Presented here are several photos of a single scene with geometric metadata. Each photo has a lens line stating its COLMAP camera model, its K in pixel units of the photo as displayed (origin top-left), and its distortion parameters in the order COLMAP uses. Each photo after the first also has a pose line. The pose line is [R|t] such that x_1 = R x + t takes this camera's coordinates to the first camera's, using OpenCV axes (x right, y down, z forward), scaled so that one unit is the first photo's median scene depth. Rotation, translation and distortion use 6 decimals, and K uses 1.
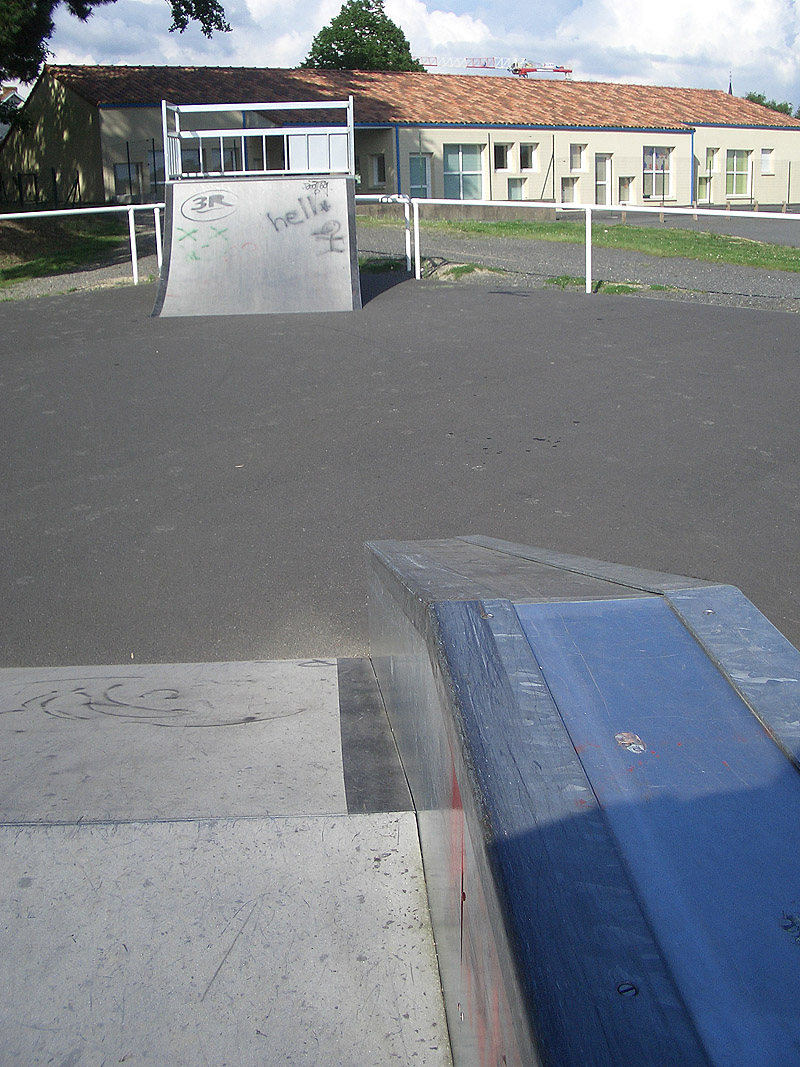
lens RADIAL K [[1109.4, 0, 400.0], [0, 1109.4, 533.5], [0, 0, 1]] dist [-0.231786, 0.216669]
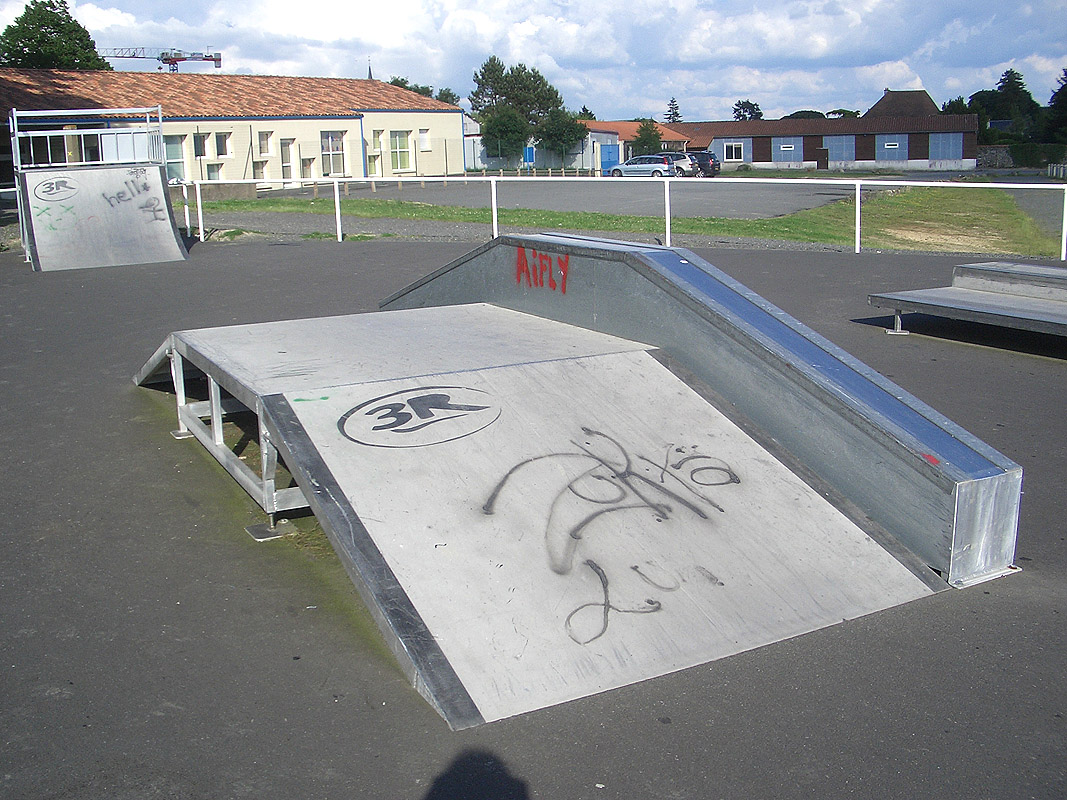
lens RADIAL K [[1111.6, 0, 508.8], [0, 1111.6, 427.8], [0, 0, 1]] dist [-0.245119, 0.249240]
pose [[0.919345, -0.099134, 0.380758, -0.063789], [0.128315, 0.990371, -0.051967, 0.039777], [-0.371940, 0.096632, 0.923213, -0.120245]]
